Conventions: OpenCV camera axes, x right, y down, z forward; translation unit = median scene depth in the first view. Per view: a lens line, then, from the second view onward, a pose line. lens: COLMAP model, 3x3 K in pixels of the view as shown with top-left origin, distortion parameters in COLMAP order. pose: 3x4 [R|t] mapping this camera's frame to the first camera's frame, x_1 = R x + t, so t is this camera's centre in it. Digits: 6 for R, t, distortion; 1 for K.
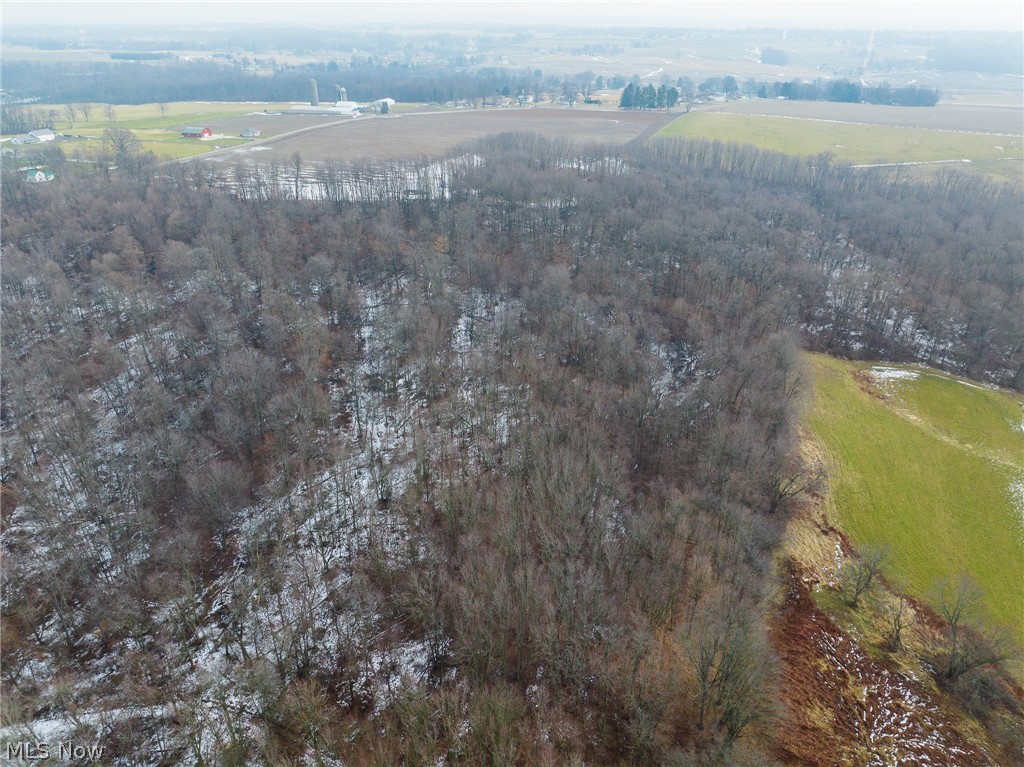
lens RADIAL K [[711.9, 0, 511.3], [0, 711.9, 383.6], [0, 0, 1]] dist [-0.058754, 0.034784]
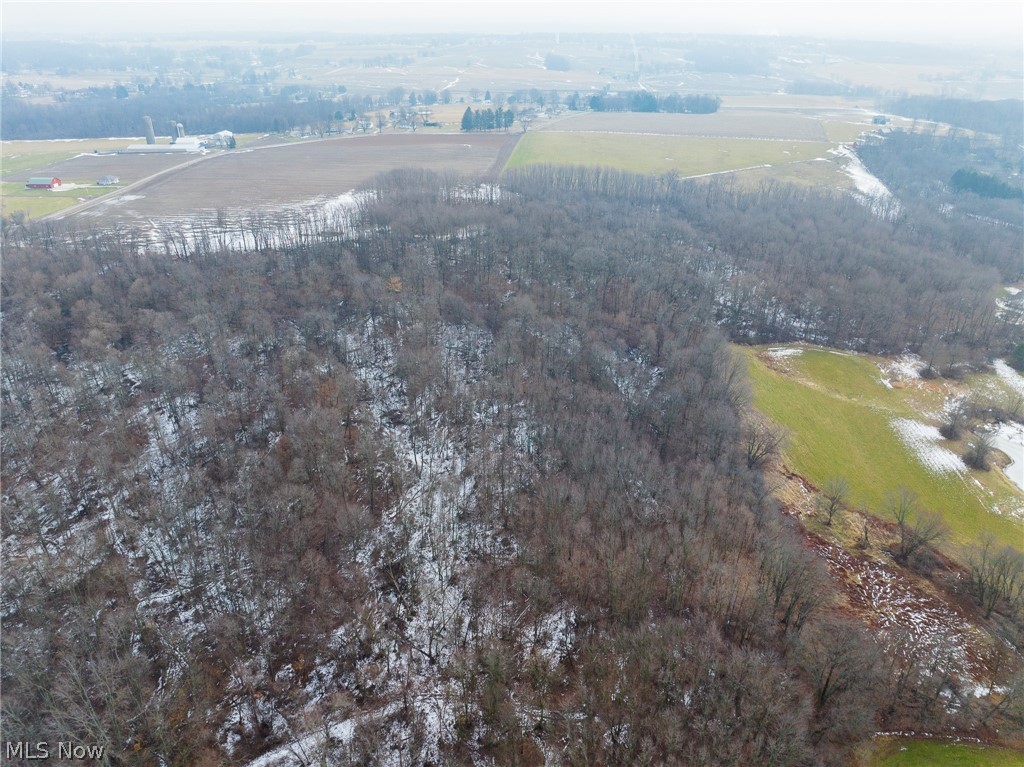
lens RADIAL K [[711.9, 0, 512.9], [0, 711.9, 387.0], [0, 0, 1]] dist [-0.058754, 0.034784]
pose [[0.957128, -0.136511, 0.255482, -0.262269], [0.136406, 0.990486, 0.018217, -0.040158], [-0.255538, 0.017413, 0.966642, -0.122616]]
